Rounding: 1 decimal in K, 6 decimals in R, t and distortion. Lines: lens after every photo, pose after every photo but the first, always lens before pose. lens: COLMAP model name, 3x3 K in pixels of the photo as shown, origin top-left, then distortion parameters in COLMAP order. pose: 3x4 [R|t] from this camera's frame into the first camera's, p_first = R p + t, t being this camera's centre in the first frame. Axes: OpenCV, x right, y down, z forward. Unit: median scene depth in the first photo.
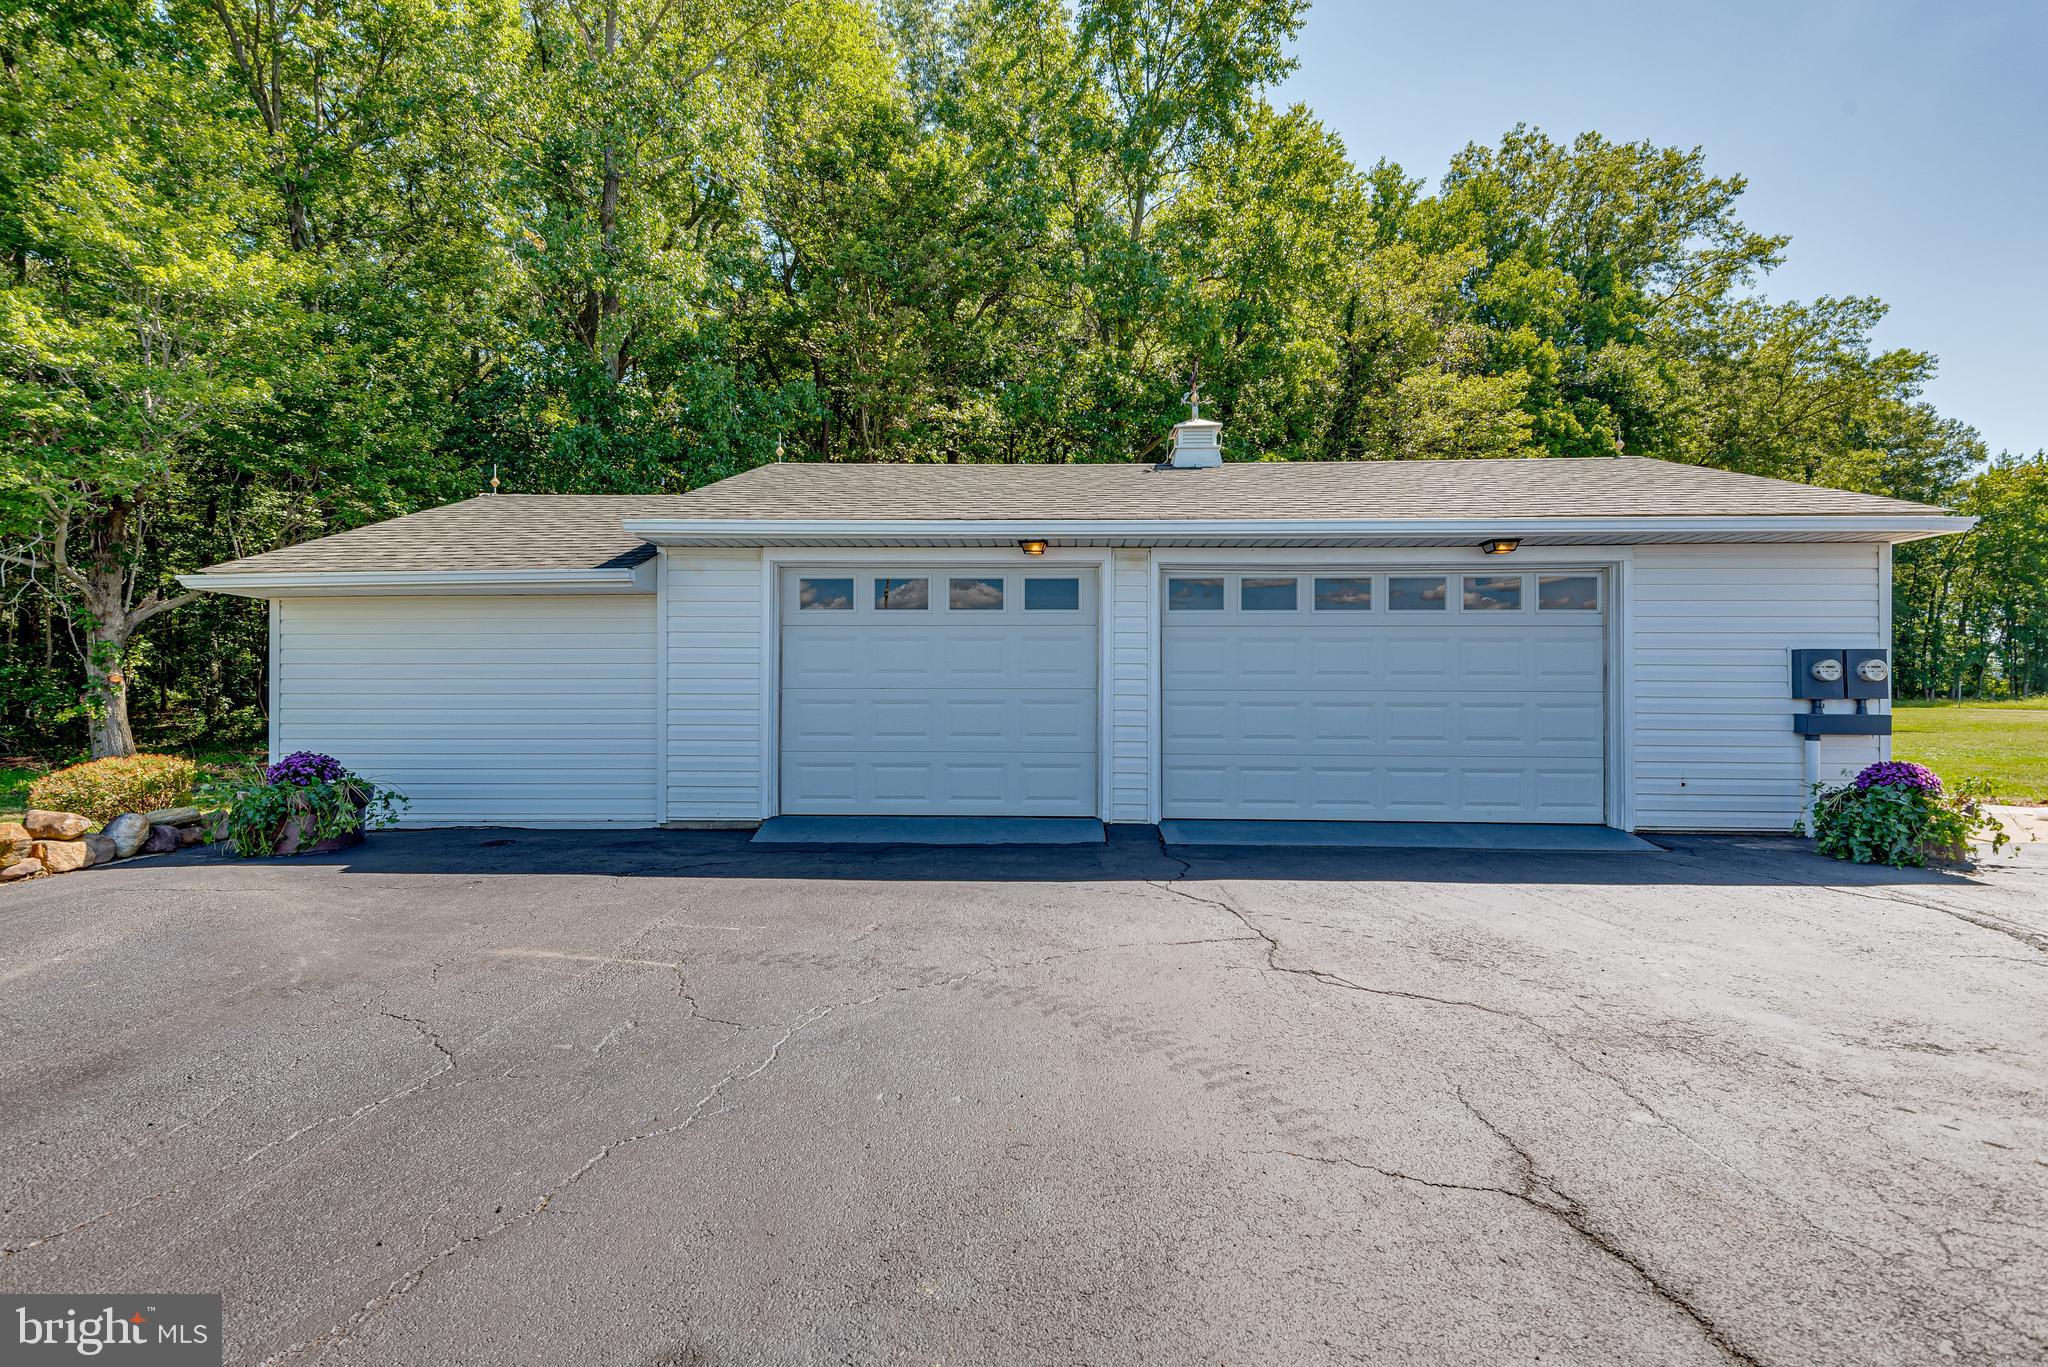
lens RADIAL K [[980.7, 0, 1024.0], [0, 980.7, 683.5], [0, 0, 1]] dist [0.004317, -0.000457]
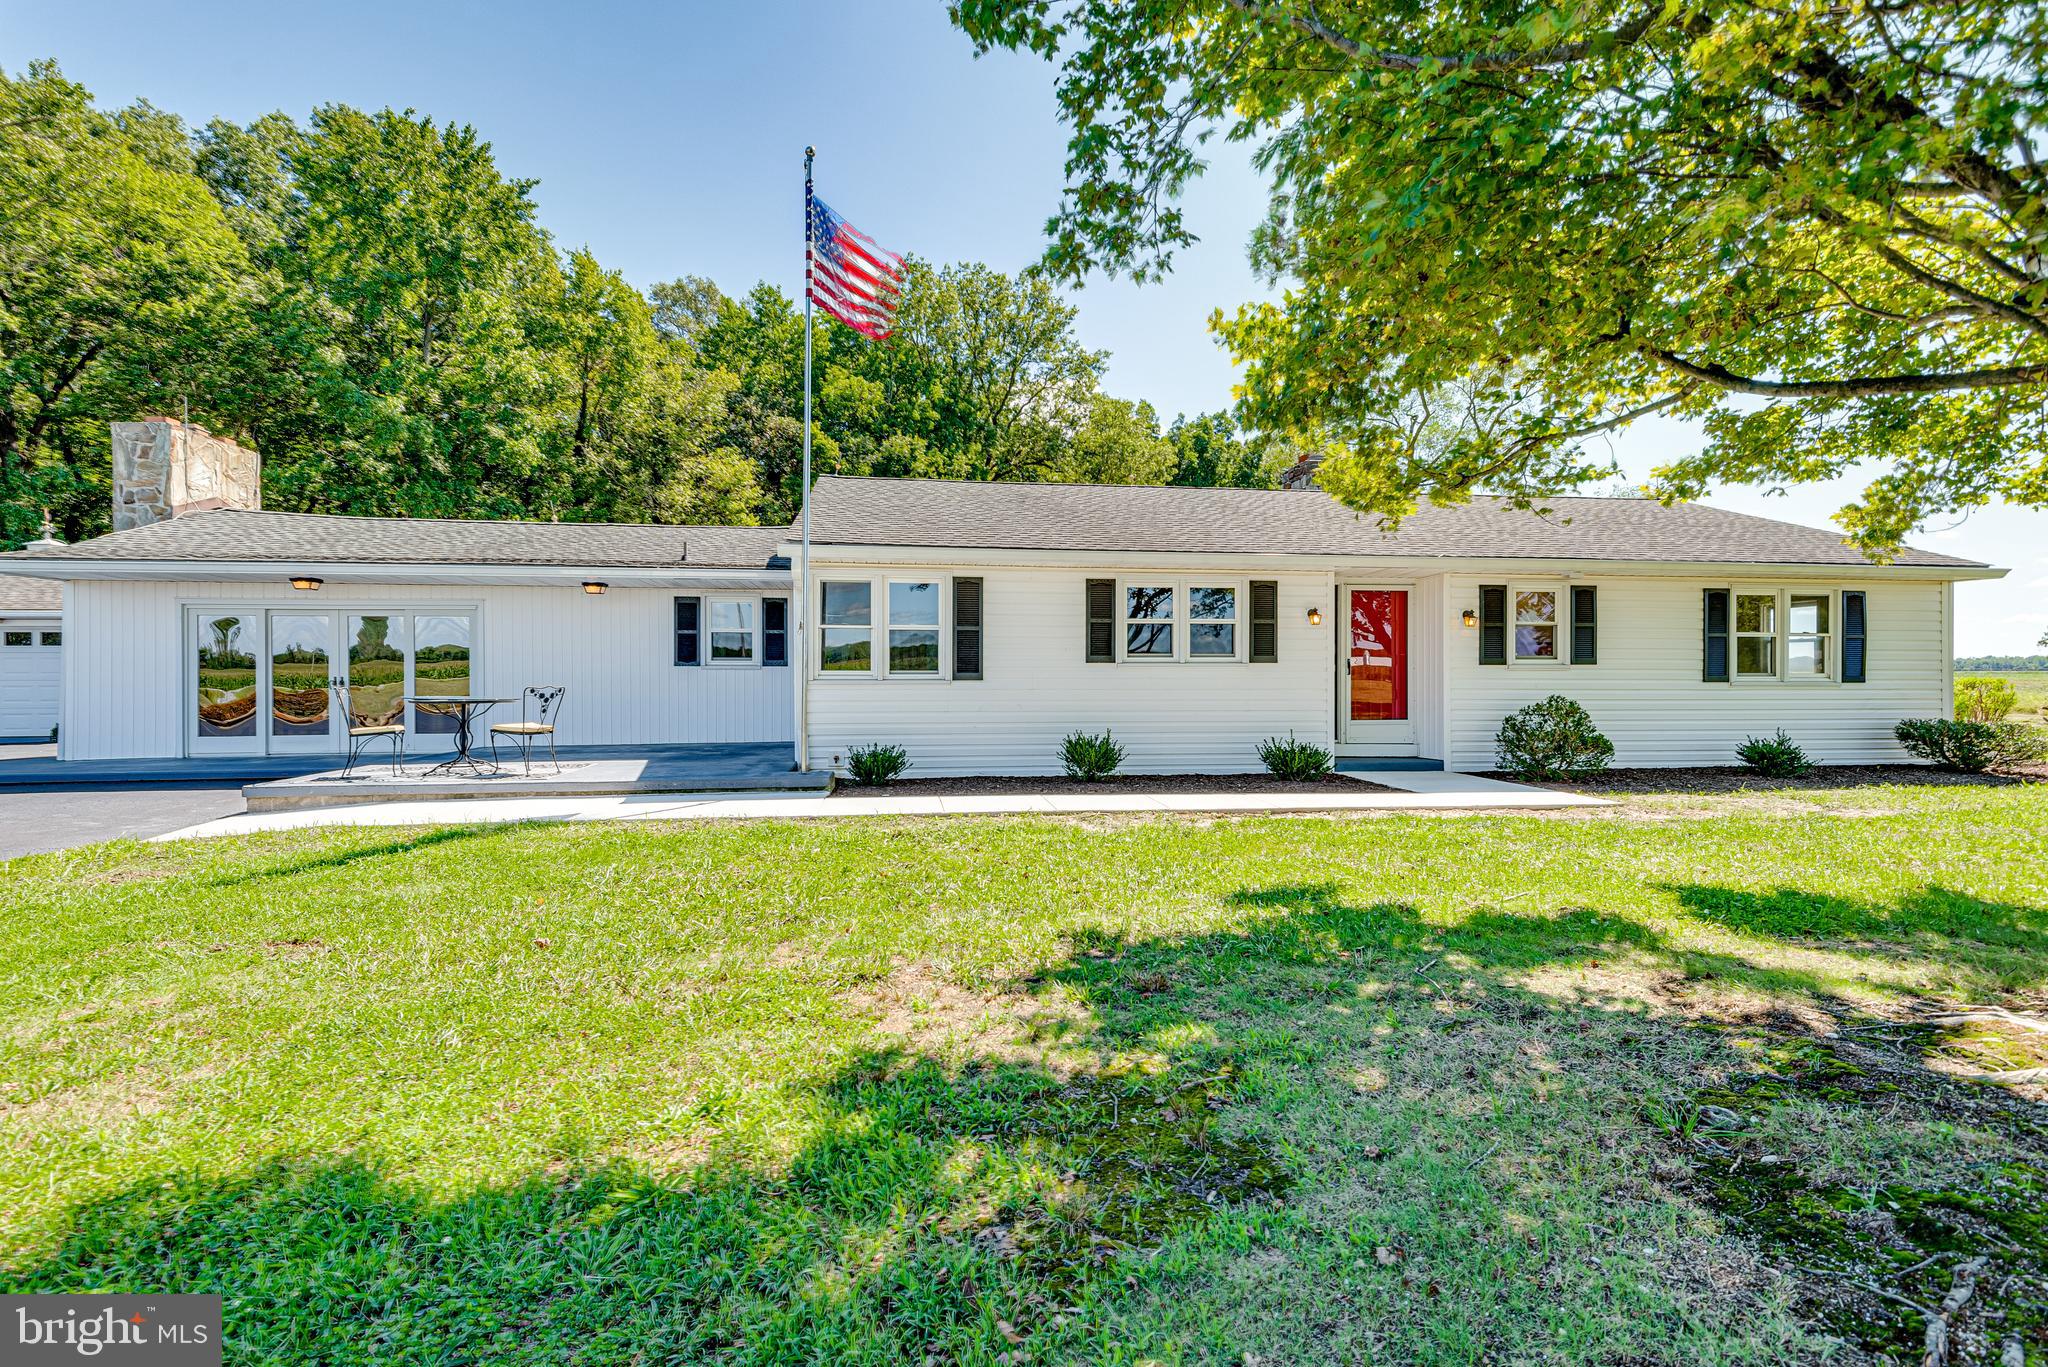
lens RADIAL K [[956.8, 0, 1024.0], [0, 956.8, 683.5], [0, 0, 1]] dist [0.054803, -0.036681]
pose [[0.985282, -0.002590, 0.170917, 0.899804], [0.001892, 0.999989, 0.004249, 0.003025], [-0.170927, -0.003863, 0.985276, -0.629921]]
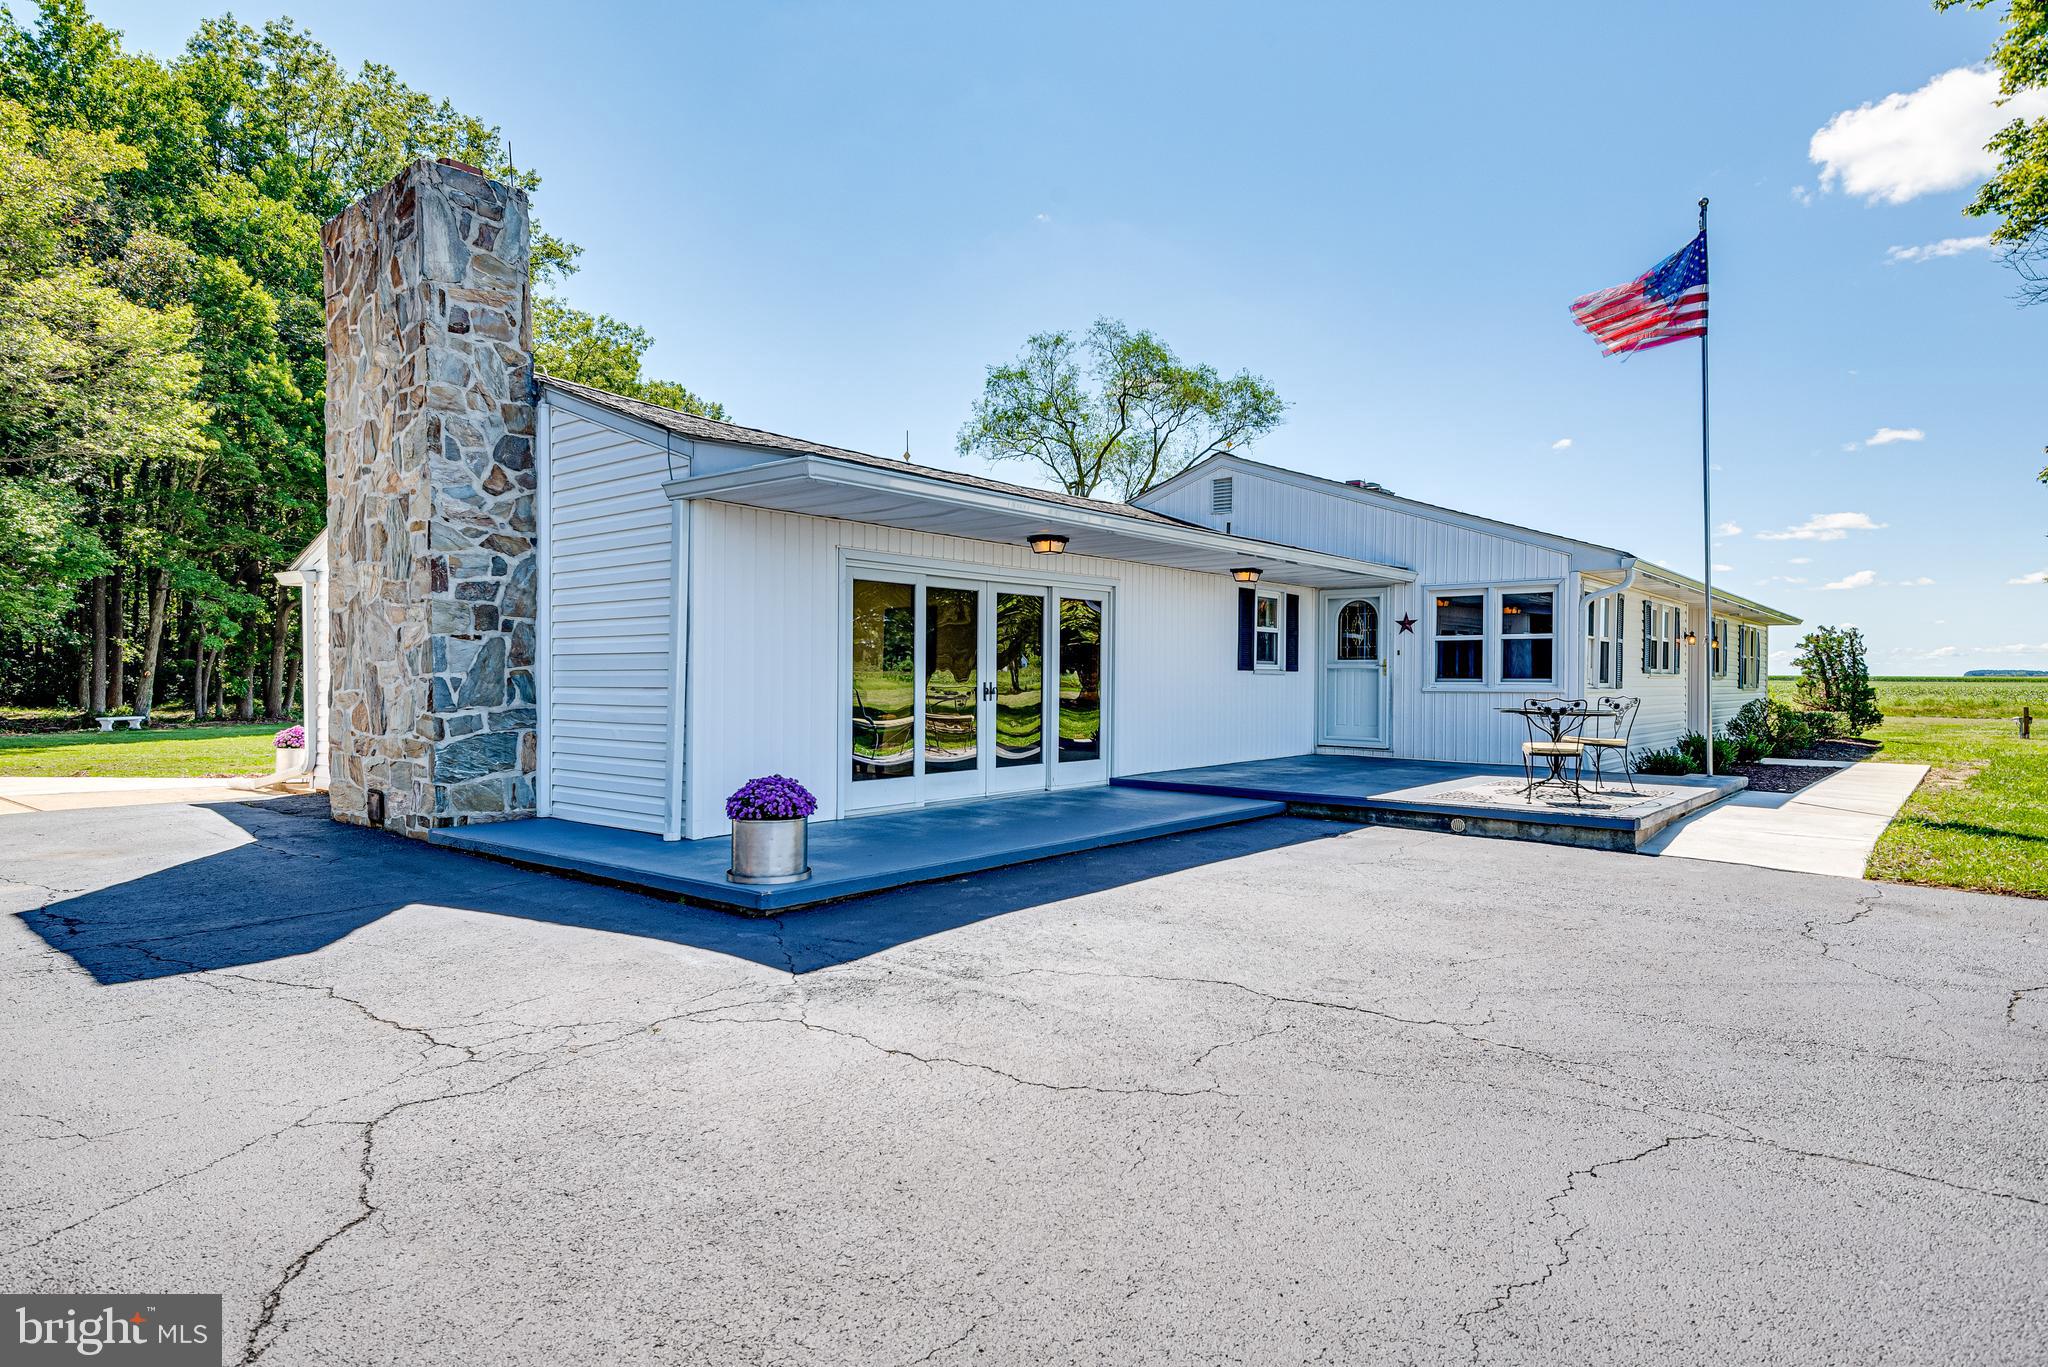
lens RADIAL K [[1149.3, 0, 1040.0], [0, 1149.3, 674.8], [0, 0, 1]] dist [0.029257, -0.013325]
pose [[0.609240, 0.004584, 0.792972, 0.221196], [-0.002138, 0.999989, -0.004138, -0.001048], [-0.792983, 0.000826, 0.609243, -0.263471]]
